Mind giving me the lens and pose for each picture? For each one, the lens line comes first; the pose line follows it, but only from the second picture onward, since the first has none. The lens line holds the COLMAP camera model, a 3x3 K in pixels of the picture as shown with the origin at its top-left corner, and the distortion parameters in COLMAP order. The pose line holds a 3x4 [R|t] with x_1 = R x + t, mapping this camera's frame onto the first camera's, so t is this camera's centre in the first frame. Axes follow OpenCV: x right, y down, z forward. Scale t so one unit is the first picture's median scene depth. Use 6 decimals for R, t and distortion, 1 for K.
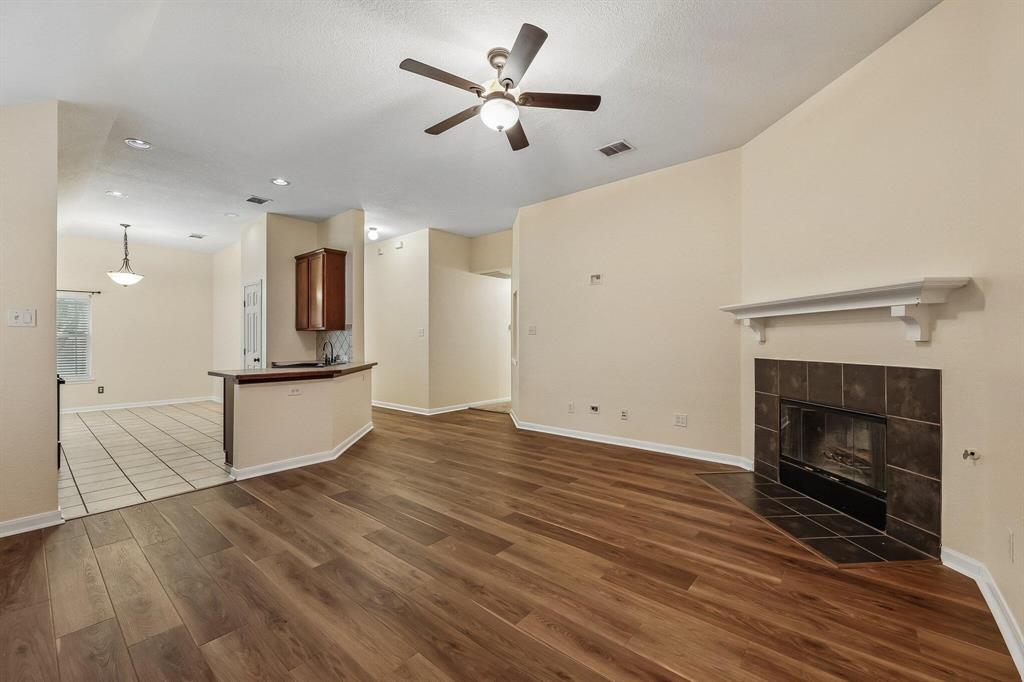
lens RADIAL K [[417.0, 0, 512.0], [0, 417.0, 341.0], [0, 0, 1]] dist [-0.001307, 0.000015]
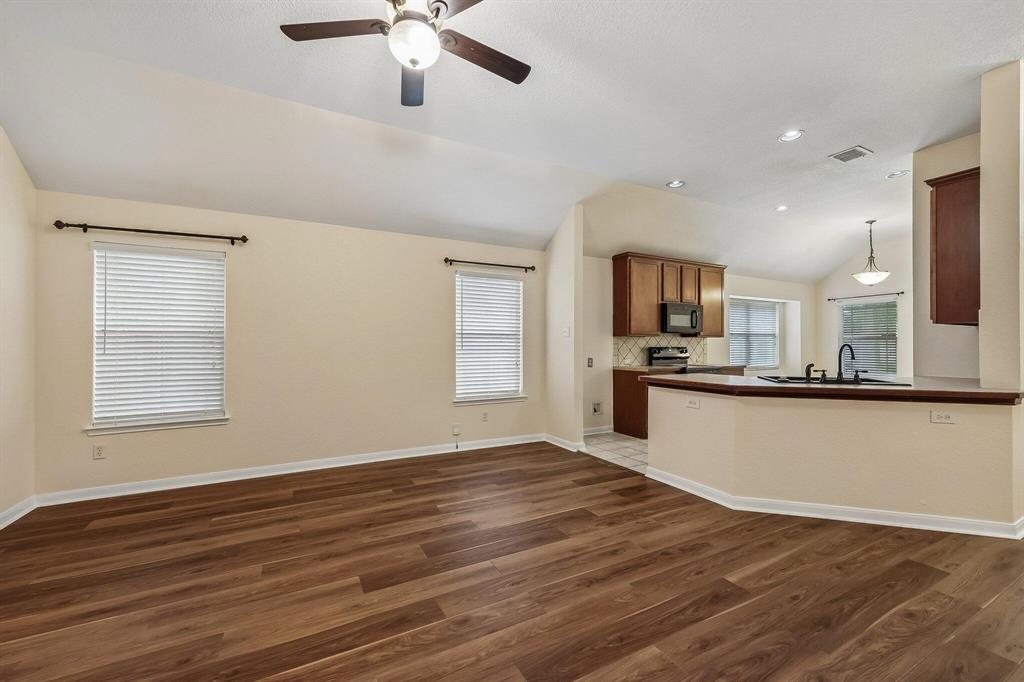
lens RADIAL K [[412.9, 0, 510.9], [0, 412.9, 340.7], [0, 0, 1]] dist [0.000698, -0.000344]
pose [[-0.375410, -0.006871, -0.926833, 0.272406], [0.001954, 0.999964, -0.008204, -0.001128], [0.926857, -0.004891, -0.375383, 0.657789]]
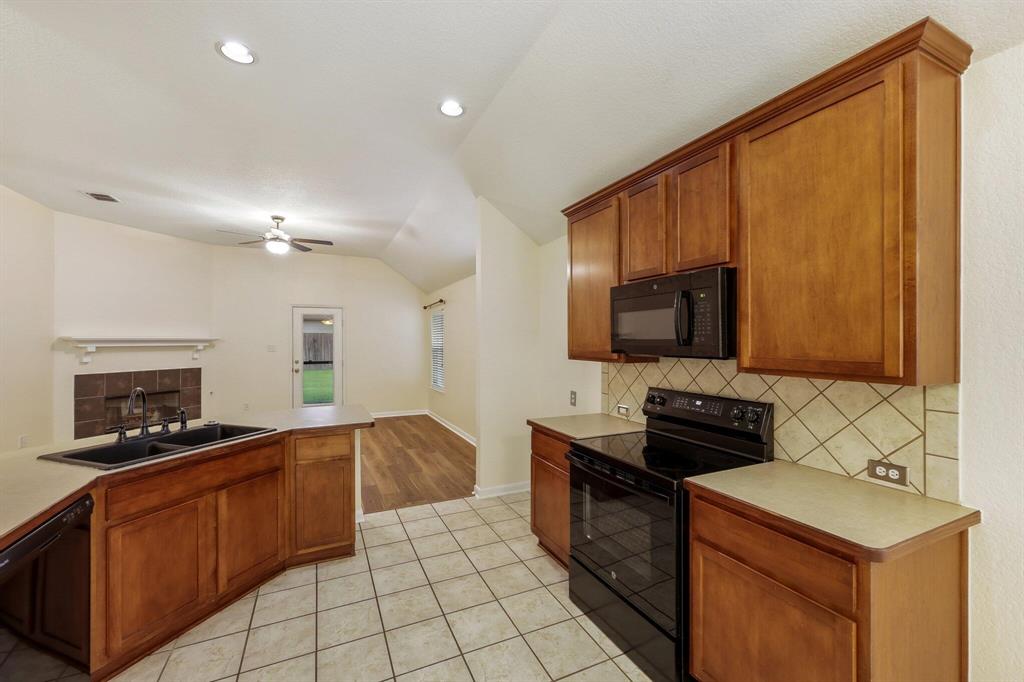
lens RADIAL K [[412.9, 0, 510.9], [0, 412.9, 340.7], [0, 0, 1]] dist [0.000698, -0.000344]
pose [[-0.908990, 0.004191, 0.416797, -0.844674], [0.003481, 0.999991, -0.002463, -0.041678], [-0.416803, -0.000788, -0.908996, 1.058582]]
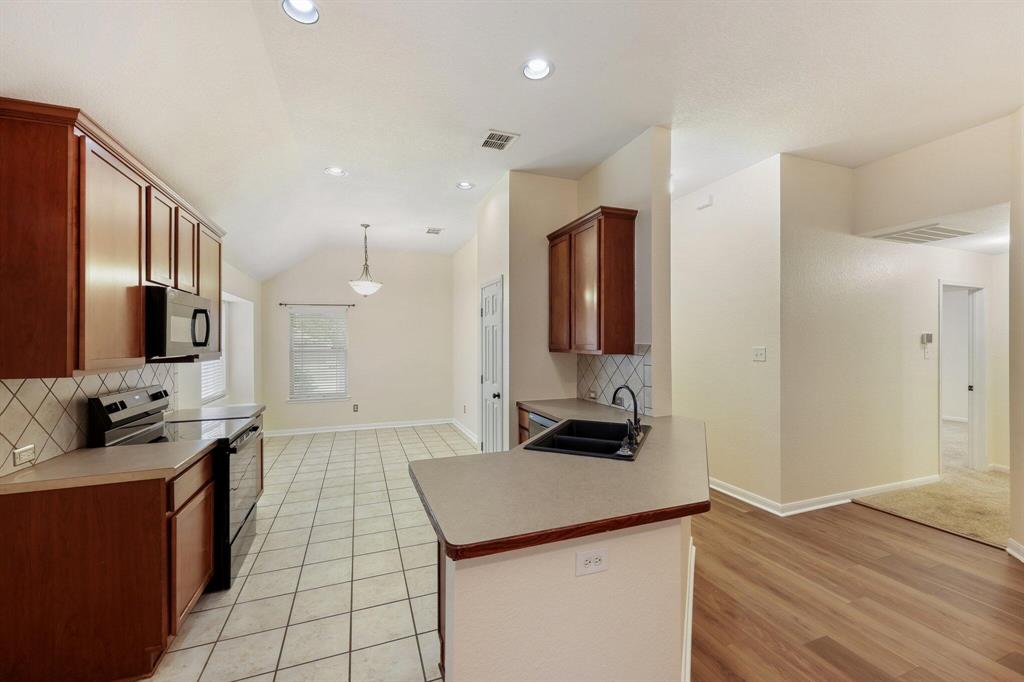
lens RADIAL K [[412.9, 0, 510.9], [0, 412.9, 340.7], [0, 0, 1]] dist [0.000698, -0.000344]
pose [[0.871515, -0.001007, -0.490368, -0.276614], [0.001141, 0.999999, -0.000025, -0.044773], [0.490368, -0.000538, 0.871515, 0.448973]]
